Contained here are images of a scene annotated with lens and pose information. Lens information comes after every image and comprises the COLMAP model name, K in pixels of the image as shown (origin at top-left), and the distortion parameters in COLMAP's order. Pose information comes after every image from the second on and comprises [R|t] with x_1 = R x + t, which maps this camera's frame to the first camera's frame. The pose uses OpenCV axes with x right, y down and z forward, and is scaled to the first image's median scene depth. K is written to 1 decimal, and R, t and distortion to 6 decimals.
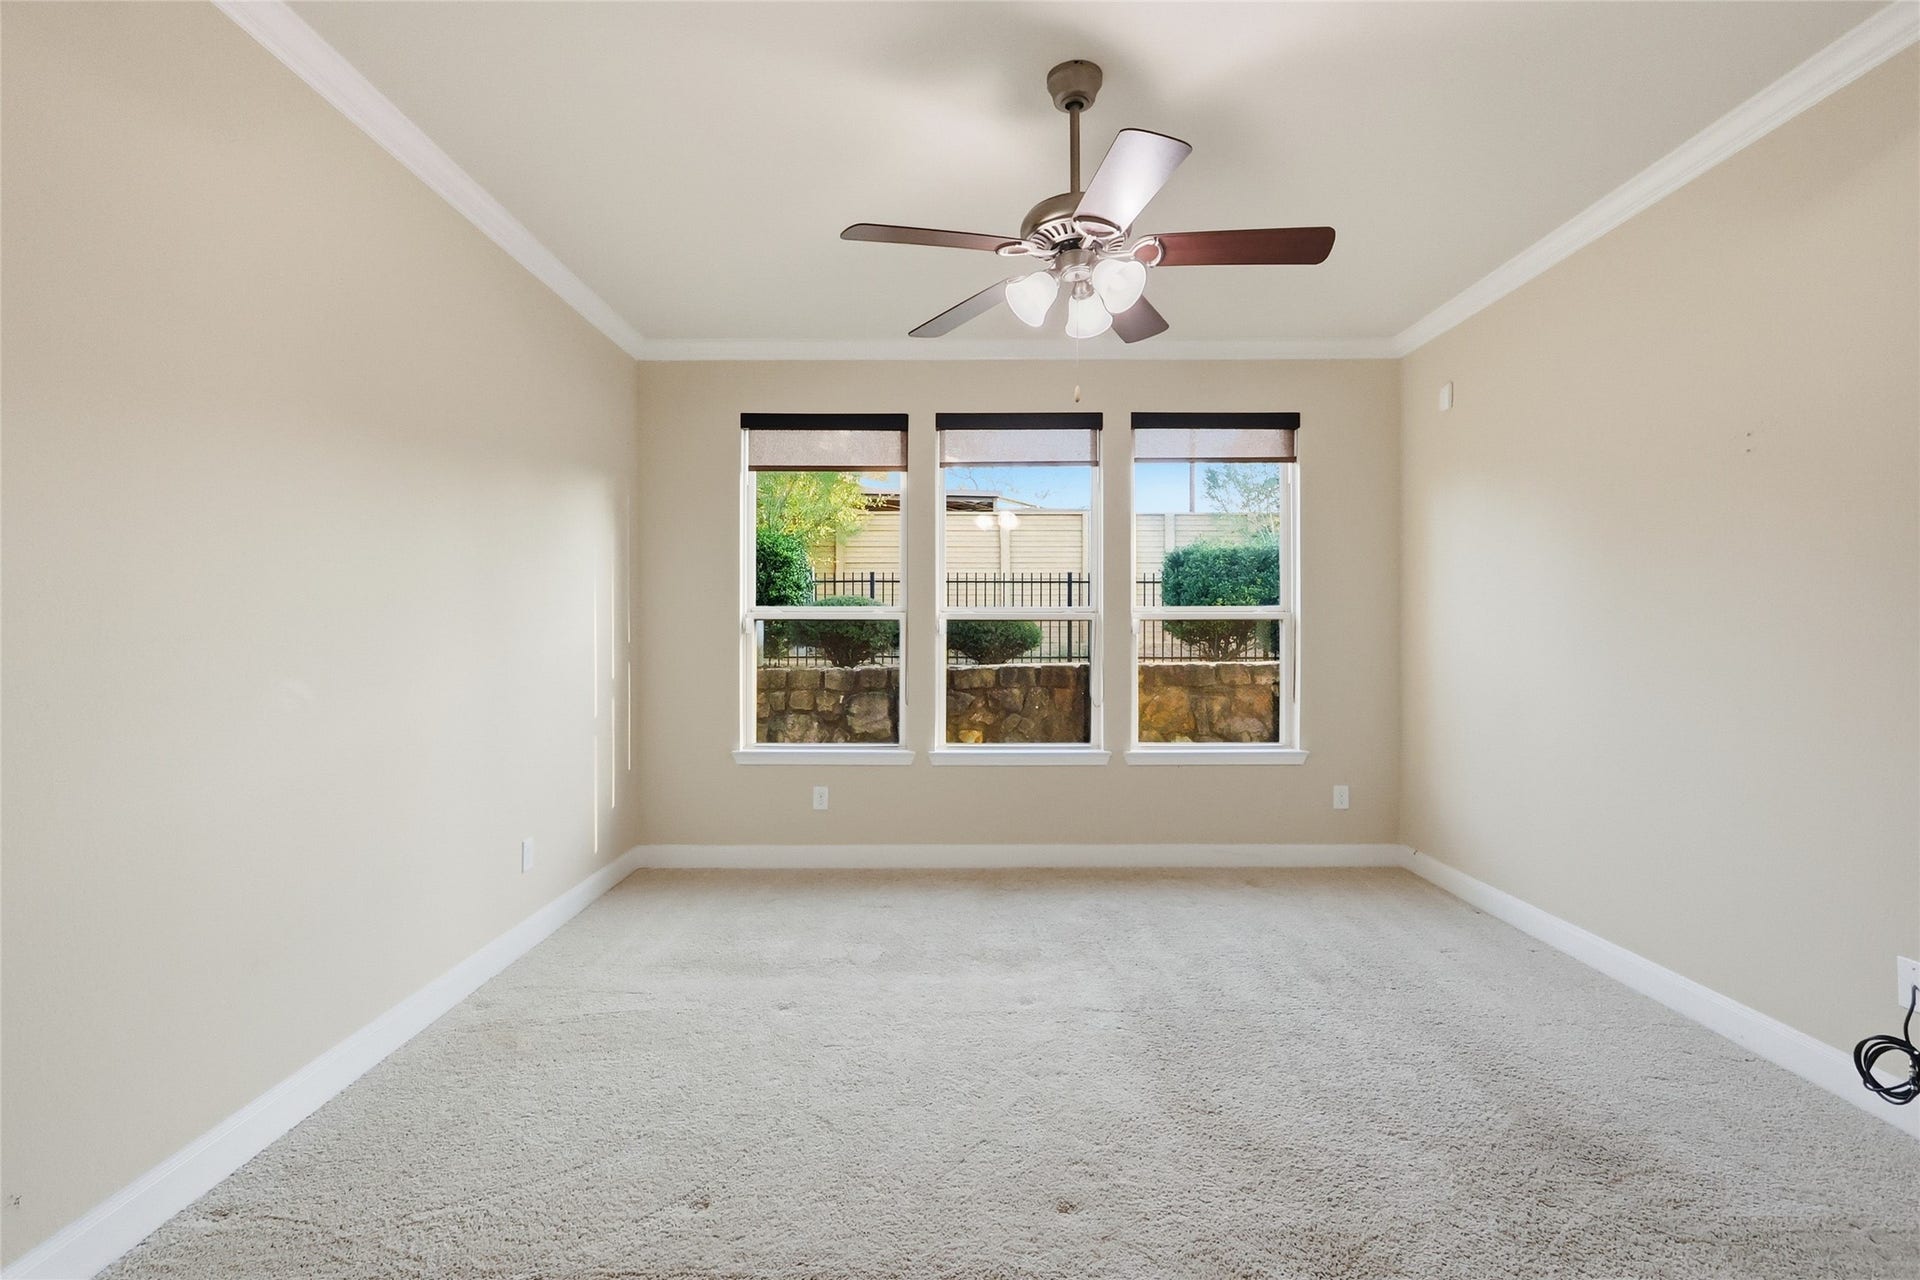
lens RADIAL K [[881.5, 0, 959.5], [0, 881.5, 629.9], [0, 0, 1]] dist [0.001832, 0.000398]
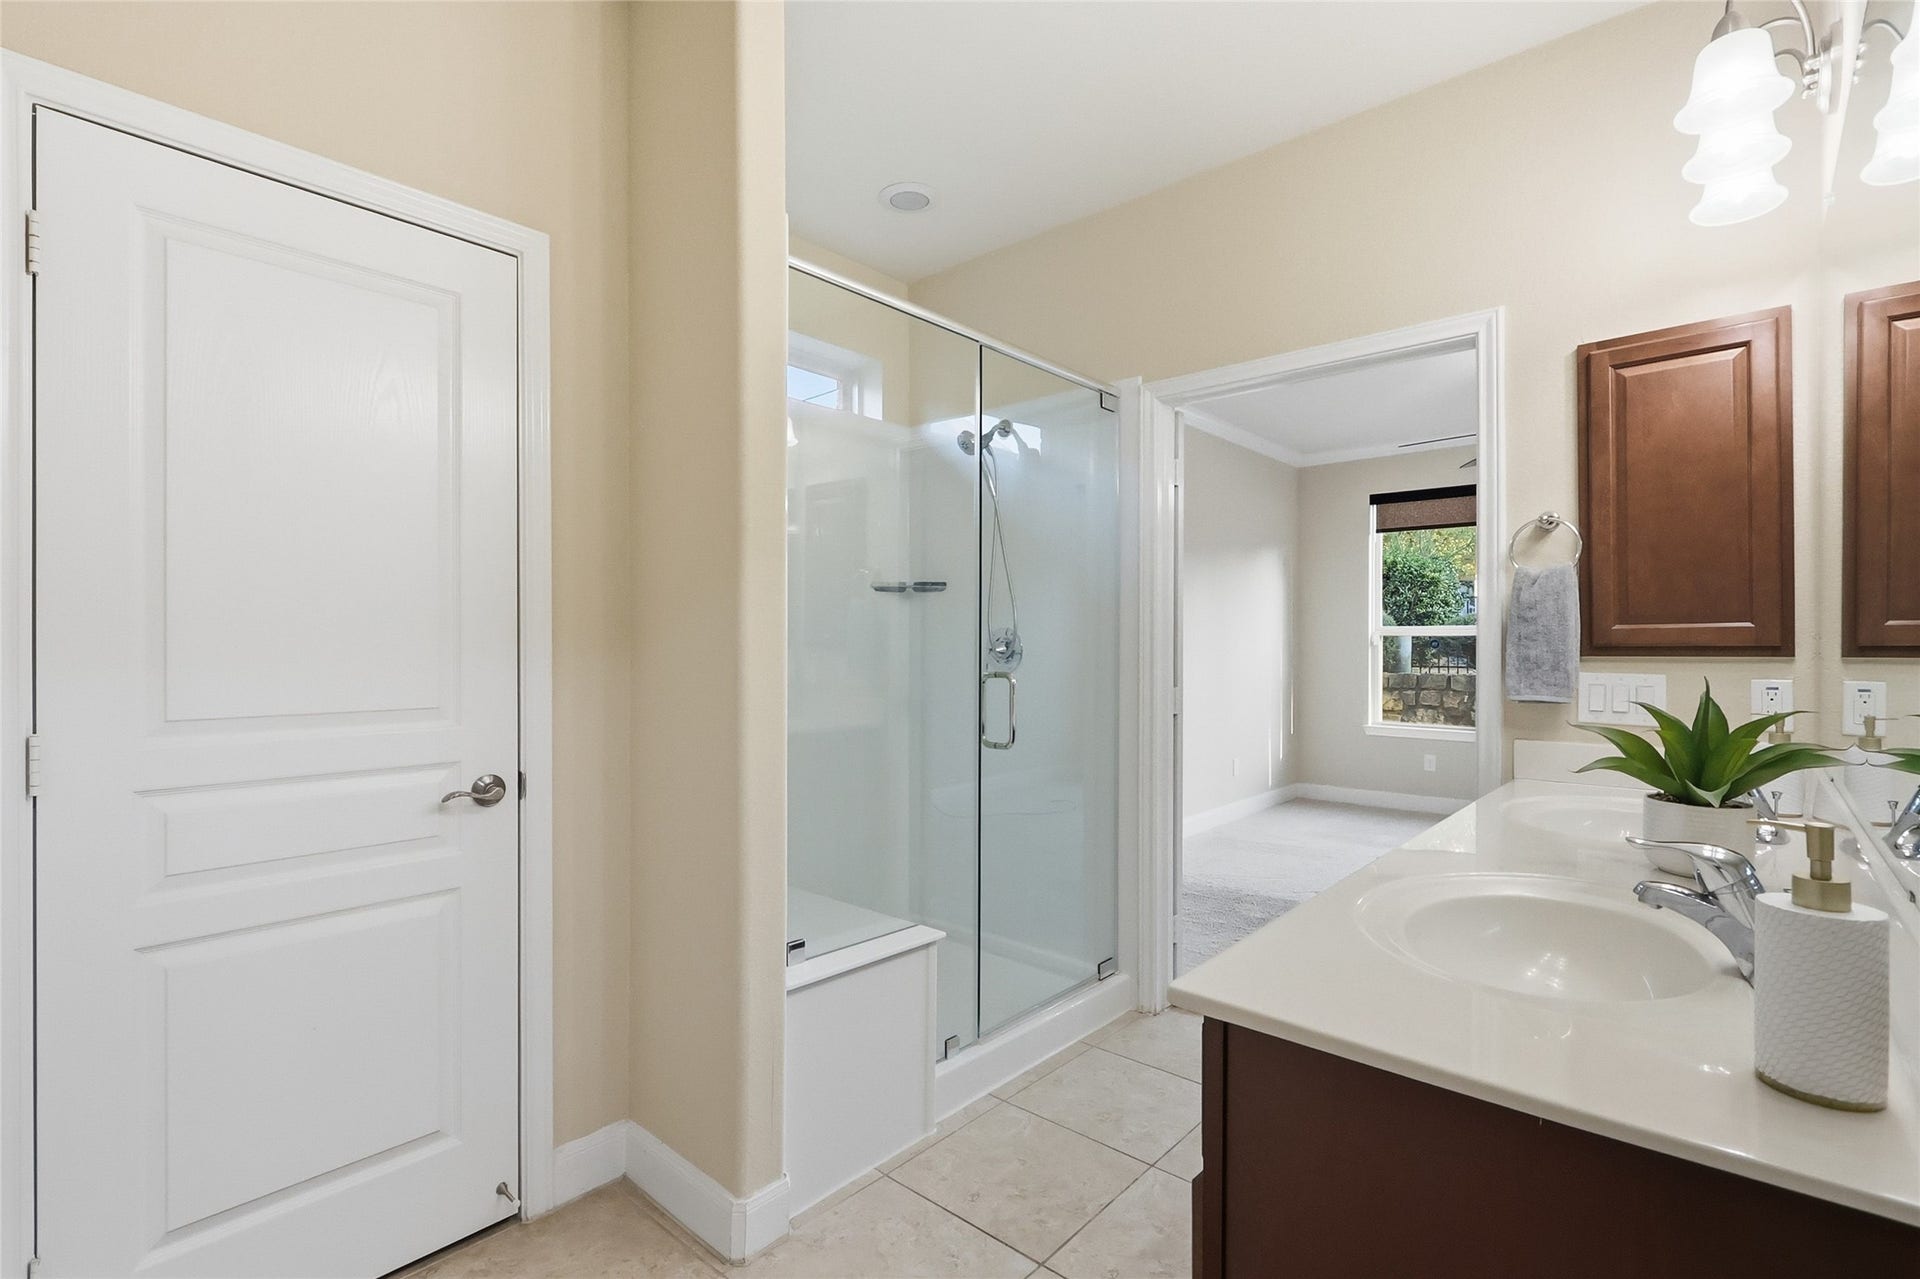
lens RADIAL K [[881.5, 0, 943.1], [0, 881.5, 645.2], [0, 0, 1]] dist [0.001832, 0.000398]
pose [[0.739768, 0.002033, -0.672859, 0.157129], [0.001163, 0.999990, 0.004300, -0.002543], [0.672861, -0.003963, 0.739759, -0.412005]]
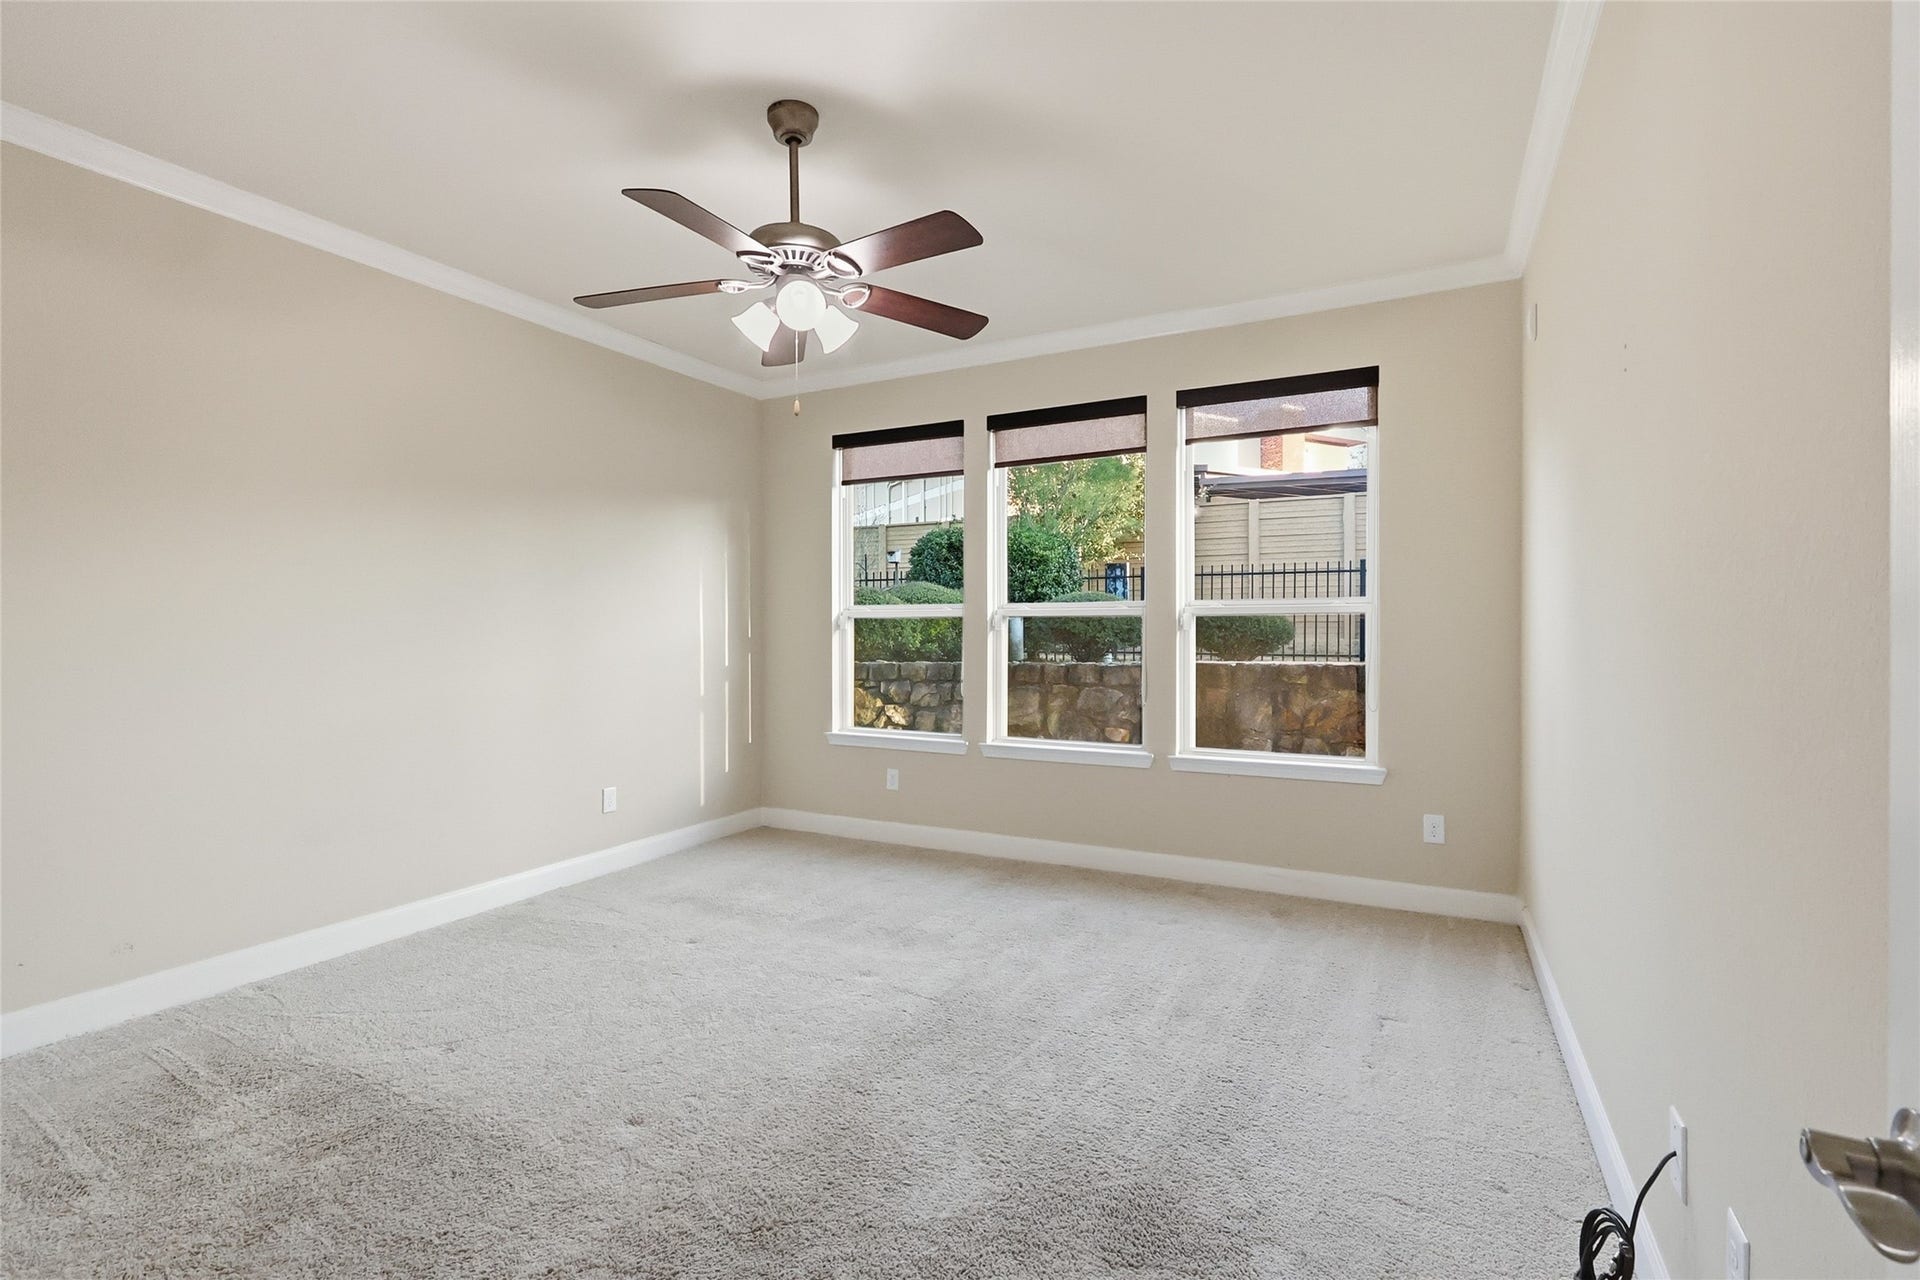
lens RADIAL K [[881.5, 0, 958.0], [0, 881.5, 631.7], [0, 0, 1]] dist [0.001832, 0.000398]
pose [[0.883713, 0.000318, -0.468029, 0.315325], [0.002862, 0.999977, 0.006083, 0.000432], [0.468020, -0.006715, 0.883692, 0.052387]]
